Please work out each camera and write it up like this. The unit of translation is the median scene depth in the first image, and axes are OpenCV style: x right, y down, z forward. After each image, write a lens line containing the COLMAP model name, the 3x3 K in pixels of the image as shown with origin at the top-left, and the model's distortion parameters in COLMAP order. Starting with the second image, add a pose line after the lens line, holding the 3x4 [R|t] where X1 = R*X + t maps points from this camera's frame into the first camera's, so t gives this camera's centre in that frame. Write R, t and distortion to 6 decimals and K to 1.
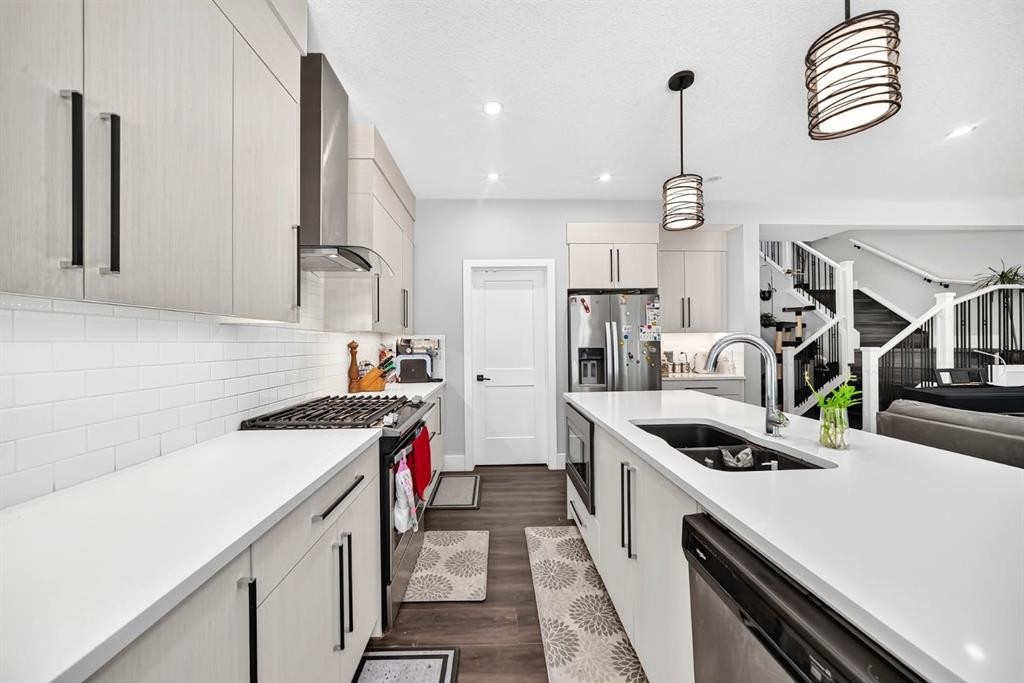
lens RADIAL K [[337.1, 0, 512.0], [0, 337.1, 341.5], [0, 0, 1]] dist [-0.021724, 0.006983]
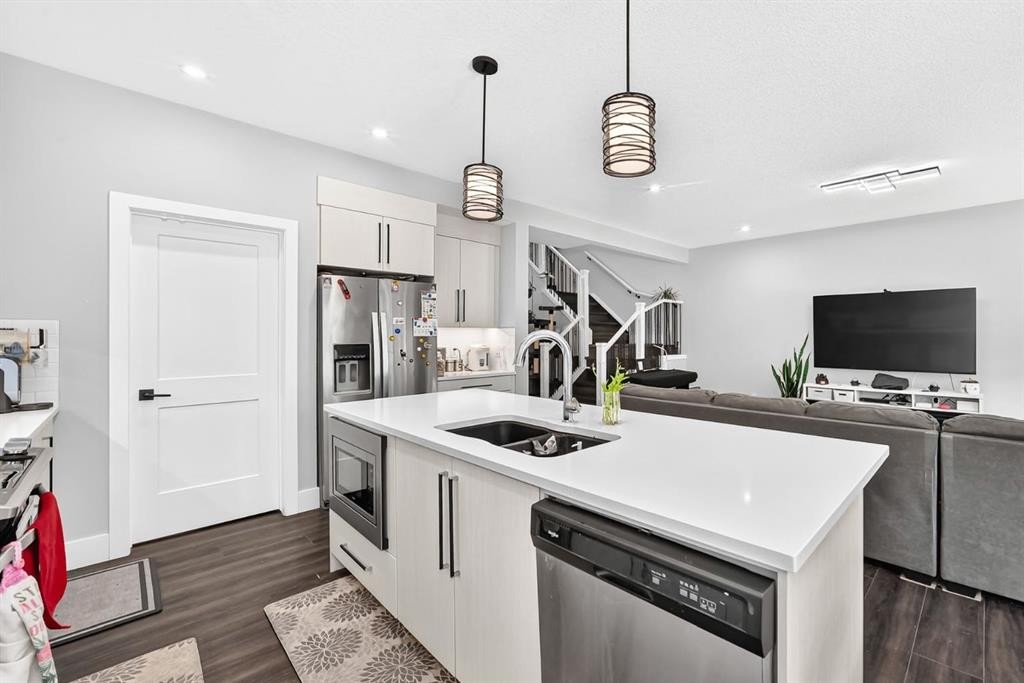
lens RADIAL K [[427.6, 0, 509.6], [0, 427.6, 334.0], [0, 0, 1]] dist [0.001228, 0.000571]
pose [[0.768805, 0.011786, 0.639375, -0.145858], [-0.009147, 0.999931, -0.007434, -0.000893], [-0.639418, -0.000133, 0.768859, 0.006263]]
